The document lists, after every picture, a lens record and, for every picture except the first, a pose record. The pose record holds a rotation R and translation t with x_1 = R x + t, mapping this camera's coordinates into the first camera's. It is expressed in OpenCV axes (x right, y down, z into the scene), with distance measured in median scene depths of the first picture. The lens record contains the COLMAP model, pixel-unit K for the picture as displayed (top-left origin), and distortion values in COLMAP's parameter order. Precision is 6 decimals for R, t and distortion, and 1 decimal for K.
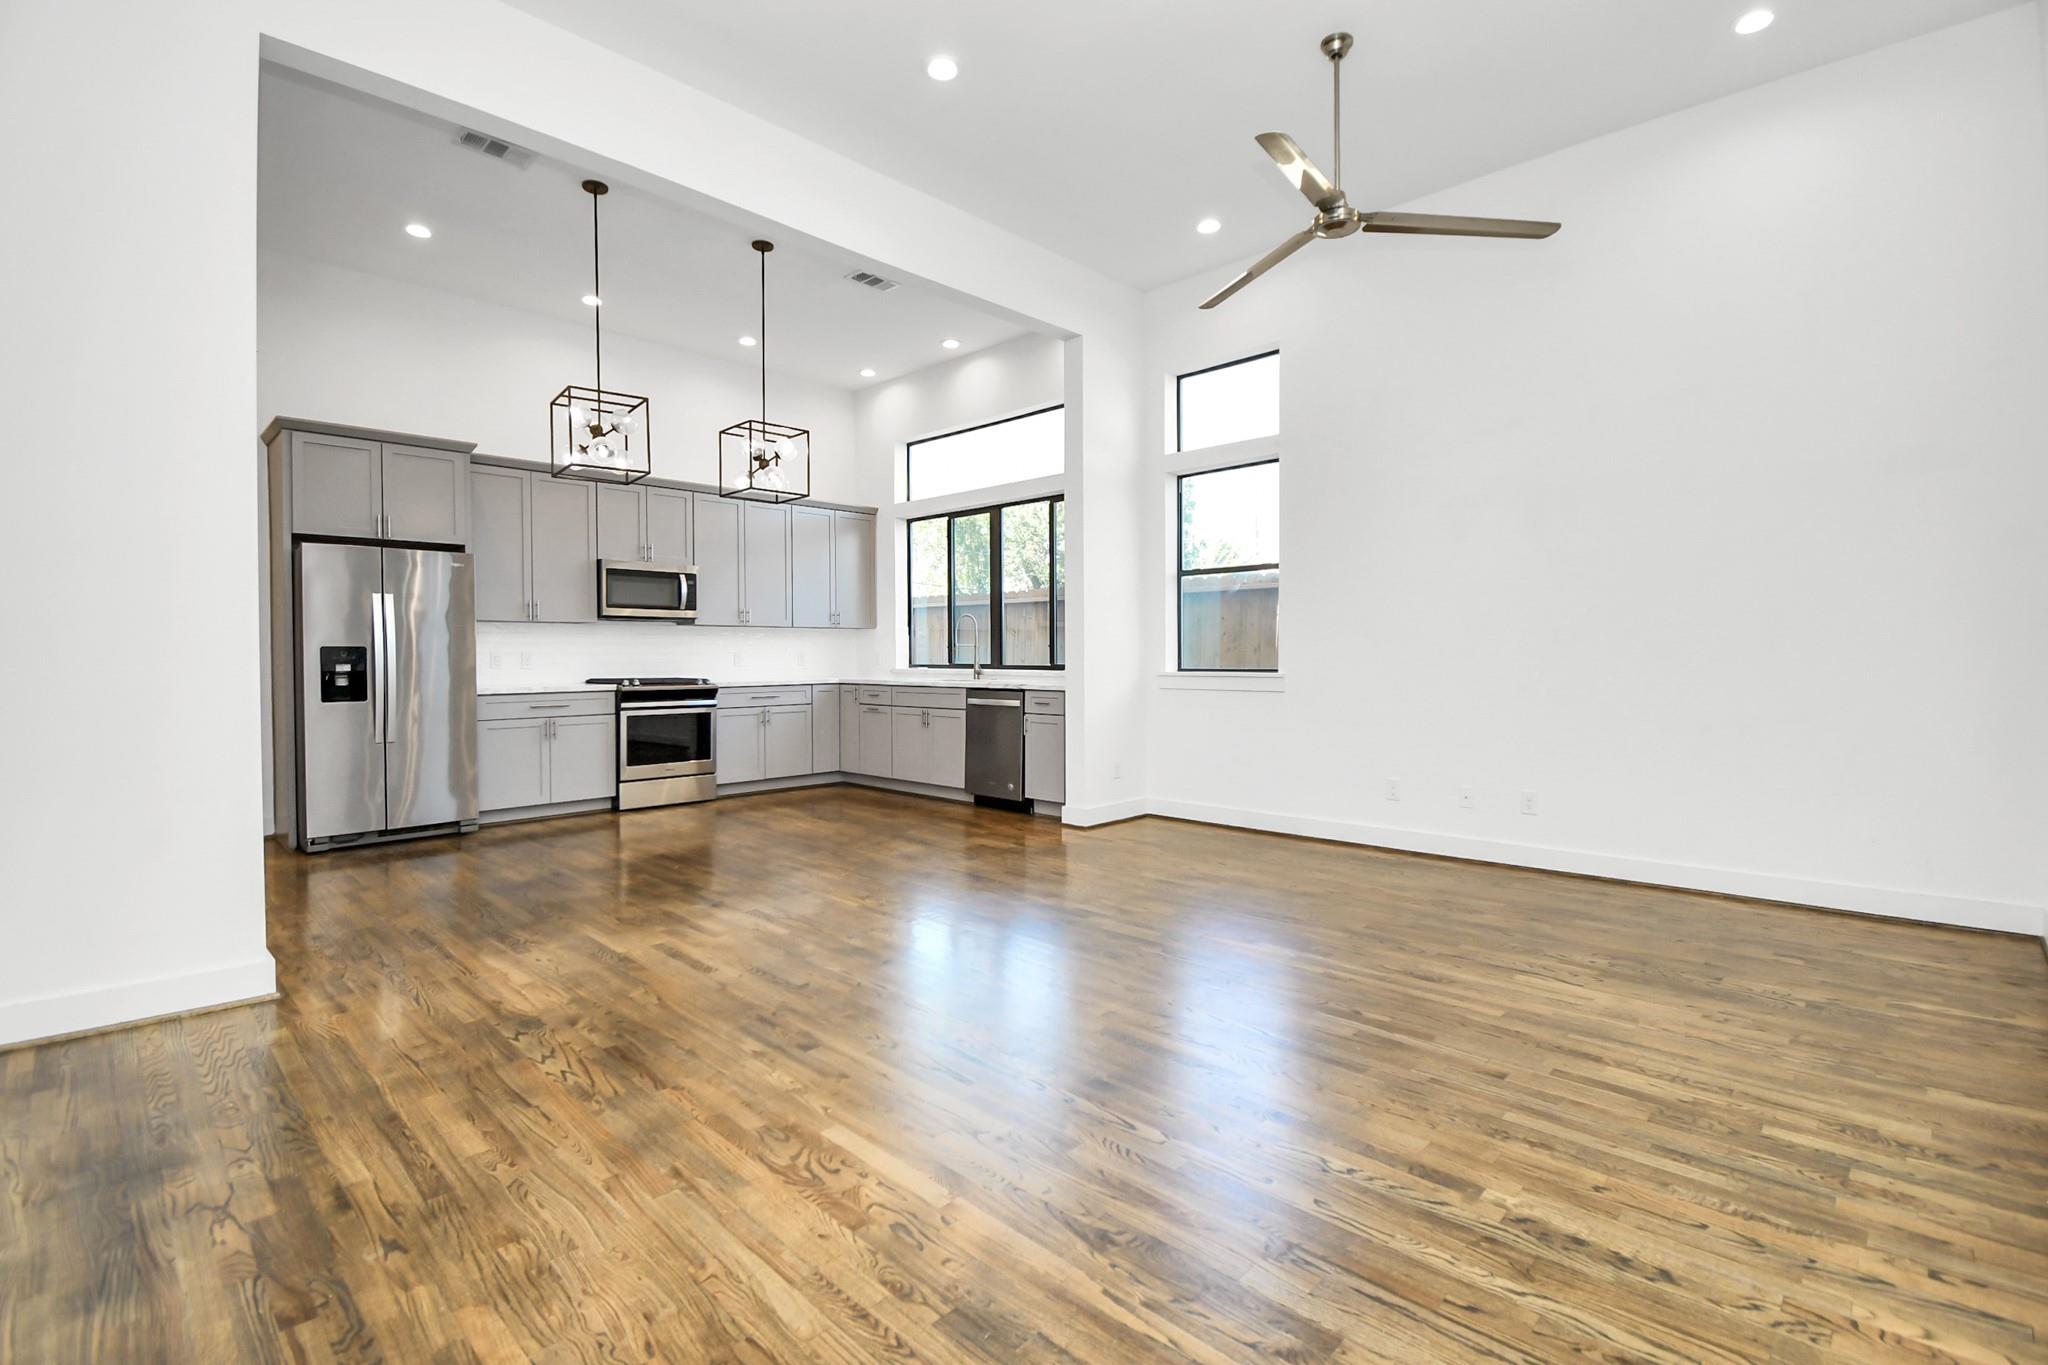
lens RADIAL K [[931.8, 0, 1032.4], [0, 931.8, 693.7], [0, 0, 1]] dist [0.005434, -0.014784]
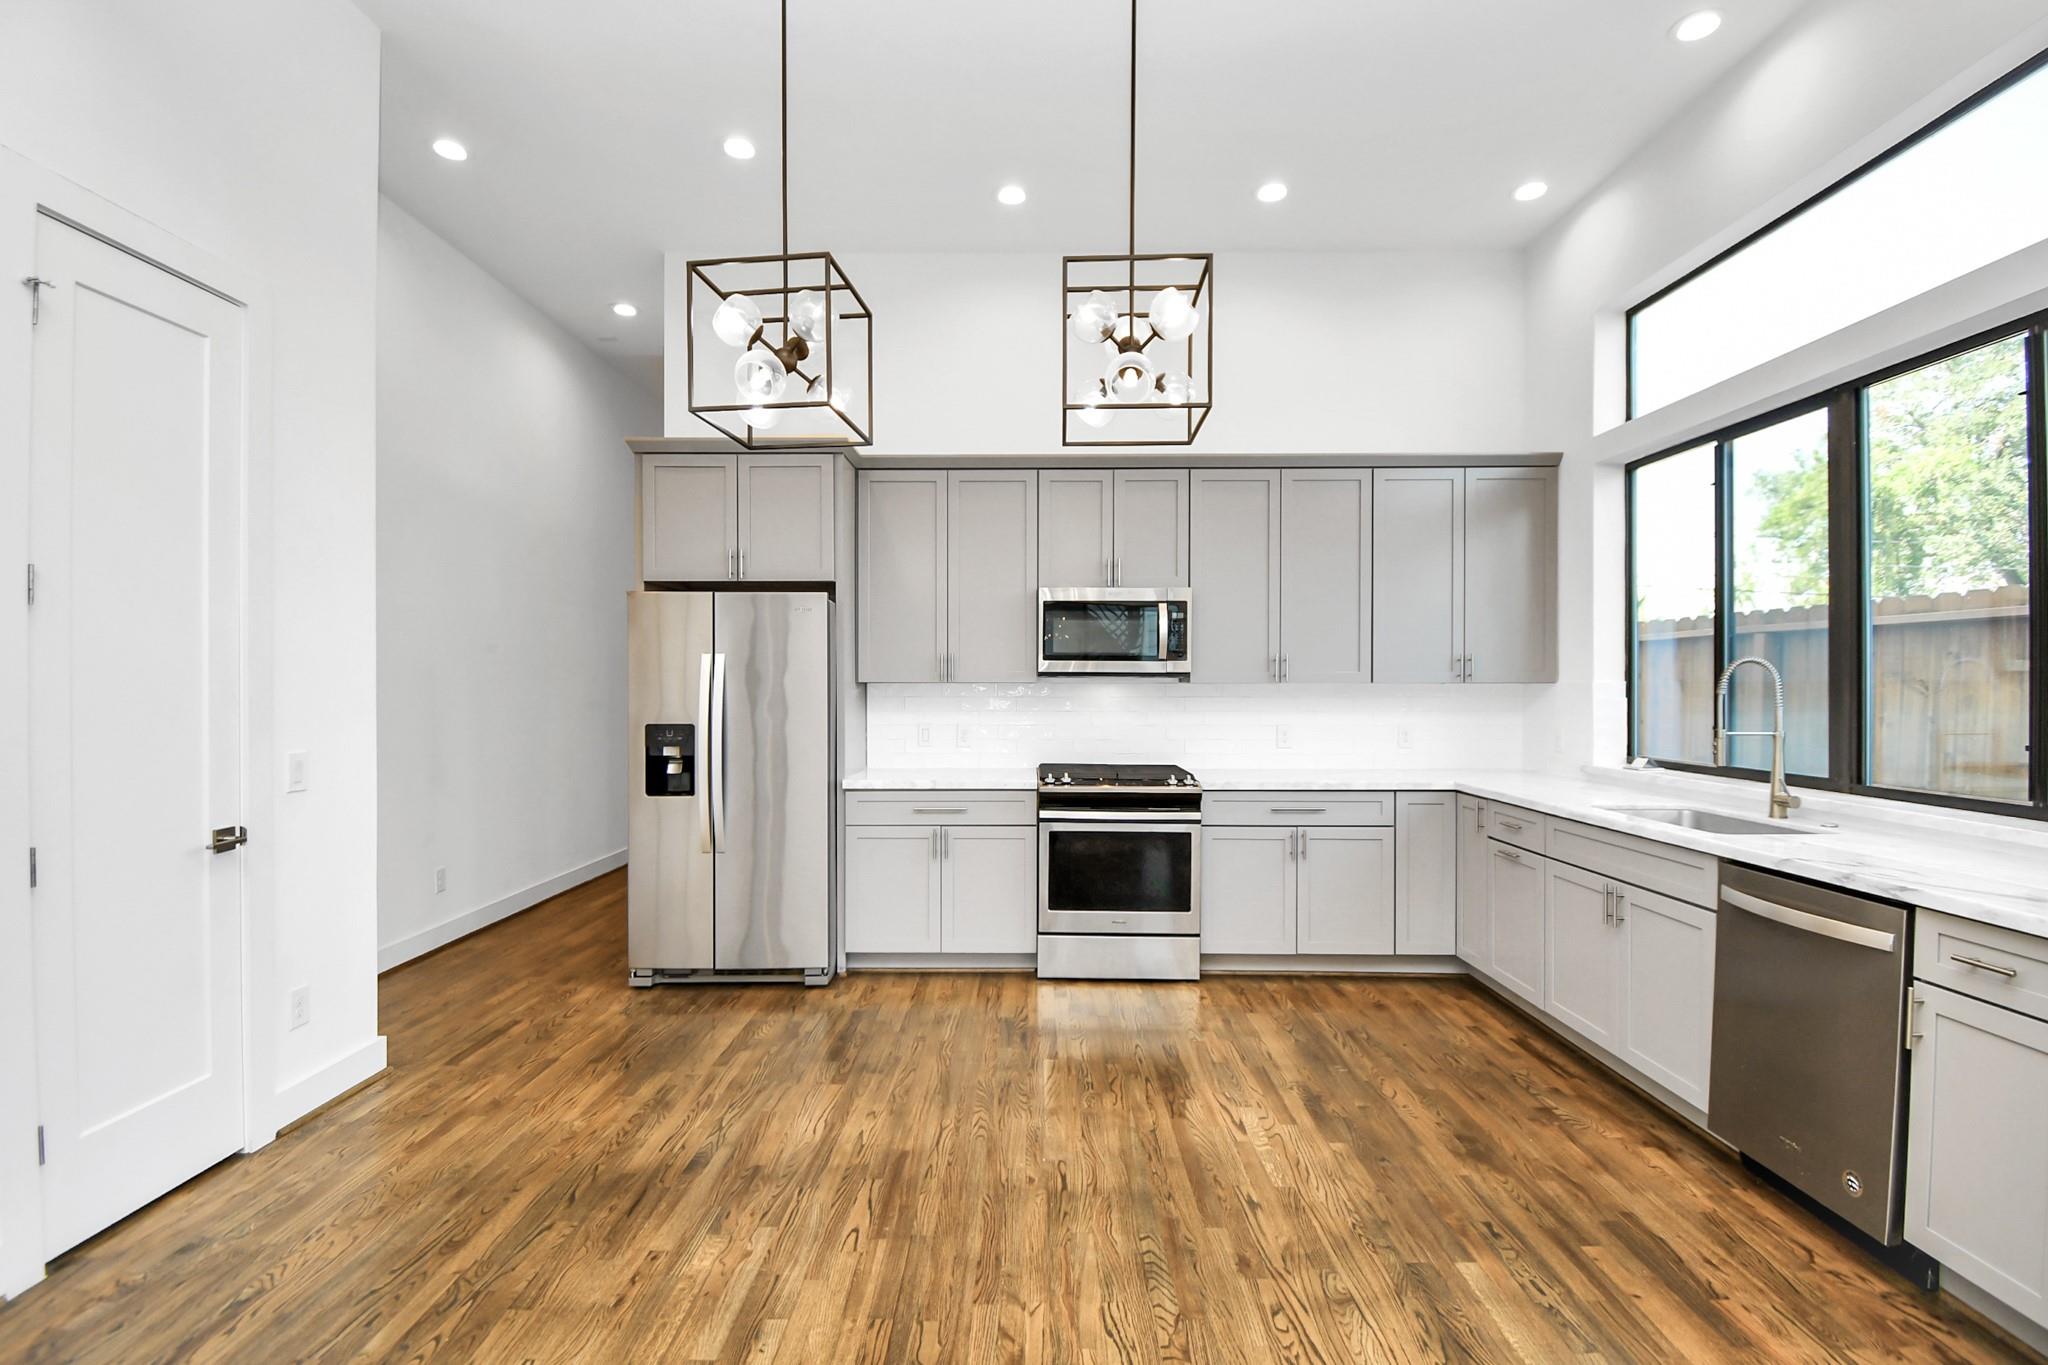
lens RADIAL K [[931.8, 0, 1022.5], [0, 931.8, 694.7], [0, 0, 1]] dist [0.005434, -0.014784]
pose [[0.686216, 0.009826, -0.727331, 0.010461], [-0.034691, 0.999213, -0.019231, -0.061952], [0.726570, 0.038428, 0.686017, 0.608505]]
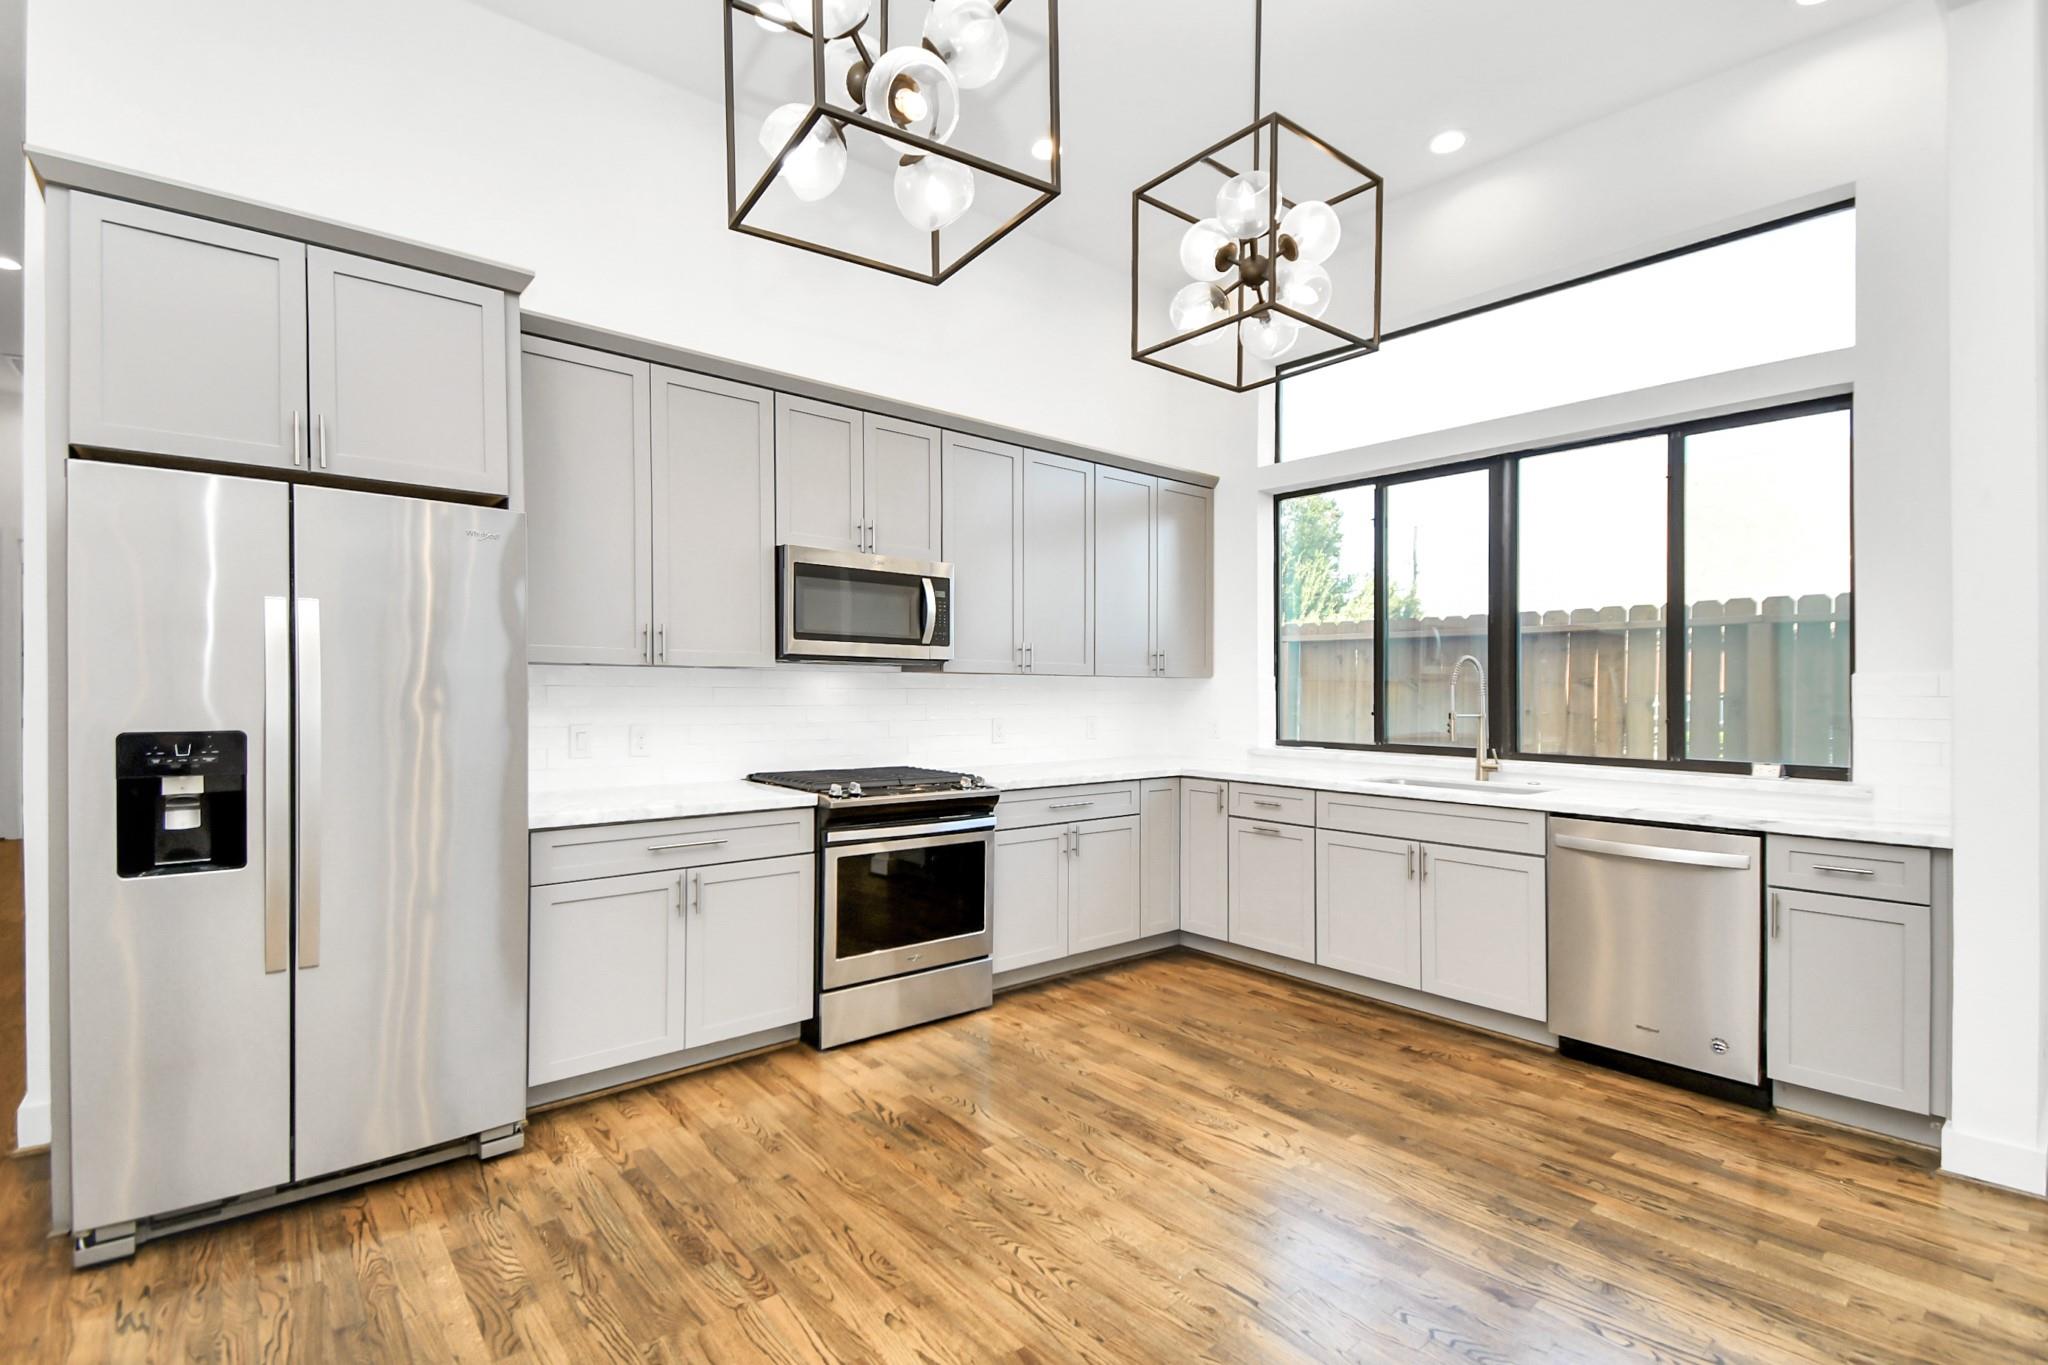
lens RADIAL K [[931.8, 0, 1072.2], [0, 931.8, 700.4], [0, 0, 1]] dist [0.005434, -0.014784]
pose [[0.996883, 0.008732, -0.078408, -0.306863], [-0.011796, 0.999181, -0.038704, -0.045845], [0.078006, 0.039508, 0.996170, 0.576334]]
